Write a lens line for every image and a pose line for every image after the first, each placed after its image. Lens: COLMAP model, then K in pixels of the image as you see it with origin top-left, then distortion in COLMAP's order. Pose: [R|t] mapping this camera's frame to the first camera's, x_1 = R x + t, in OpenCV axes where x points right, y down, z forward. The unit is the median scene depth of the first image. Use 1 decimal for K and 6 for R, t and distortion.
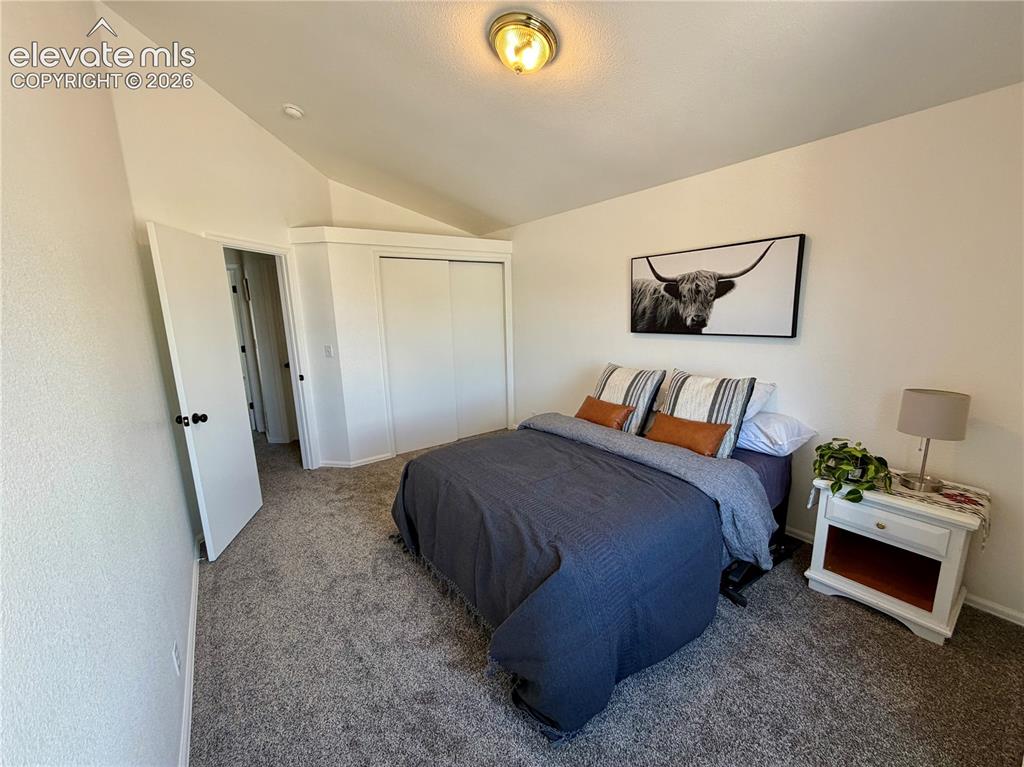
lens RADIAL K [[408.1, 0, 509.7], [0, 408.1, 383.8], [0, 0, 1]] dist [0.000204, -0.000027]
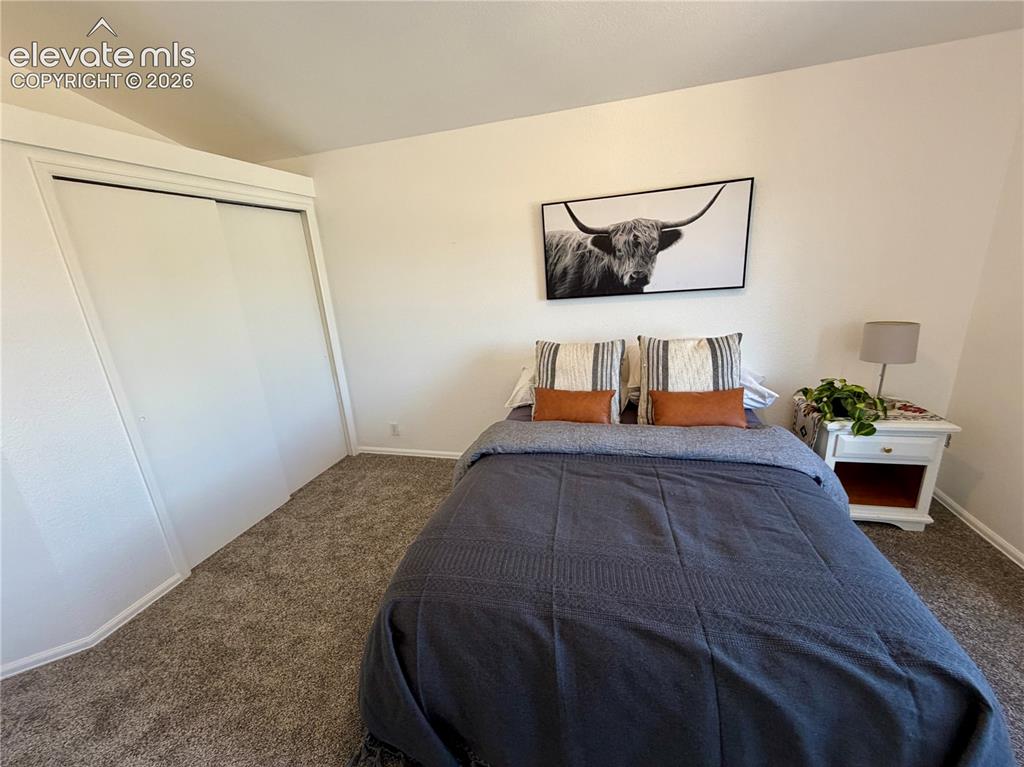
lens RADIAL K [[408.1, 0, 509.7], [0, 408.1, 383.8], [0, 0, 1]] dist [0.000204, -0.000027]
pose [[0.779969, -0.203792, 0.591706, -0.319677], [0.168734, 0.978960, 0.114748, -0.080017], [-0.602641, 0.010341, 0.797945, 0.472343]]
